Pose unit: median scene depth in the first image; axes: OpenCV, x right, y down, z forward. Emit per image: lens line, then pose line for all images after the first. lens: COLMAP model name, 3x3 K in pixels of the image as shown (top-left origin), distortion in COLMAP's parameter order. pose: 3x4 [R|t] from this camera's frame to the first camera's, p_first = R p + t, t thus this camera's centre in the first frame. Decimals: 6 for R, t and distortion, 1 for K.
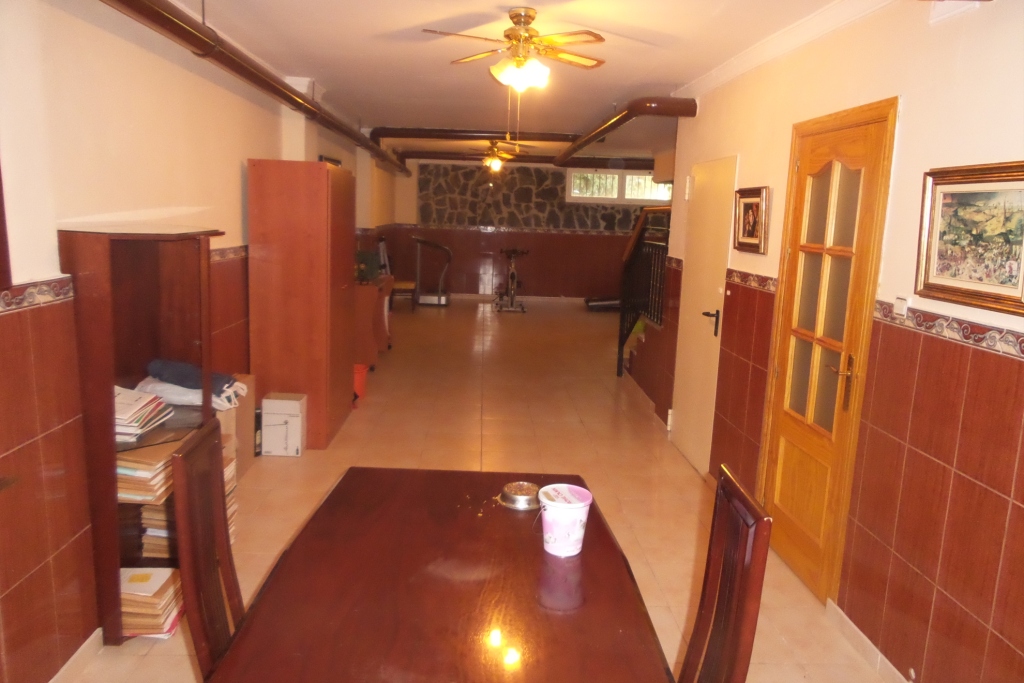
lens RADIAL K [[741.4, 0, 513.6], [0, 741.4, 339.6], [0, 0, 1]] dist [0.002133, -0.006260]
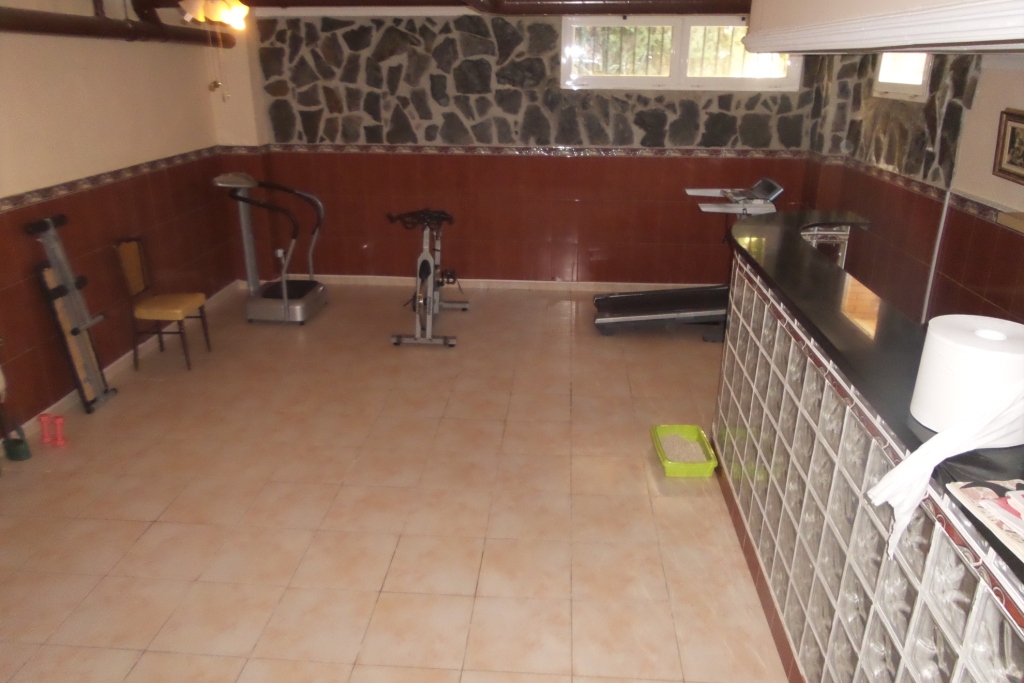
lens RADIAL K [[741.4, 0, 507.6], [0, 741.4, 341.9], [0, 0, 1]] dist [0.002133, -0.006260]
pose [[0.991584, 0.014116, -0.128695, 0.100766], [0.011245, 0.980892, 0.194230, -0.118899], [0.128978, -0.194042, 0.972477, 0.497800]]
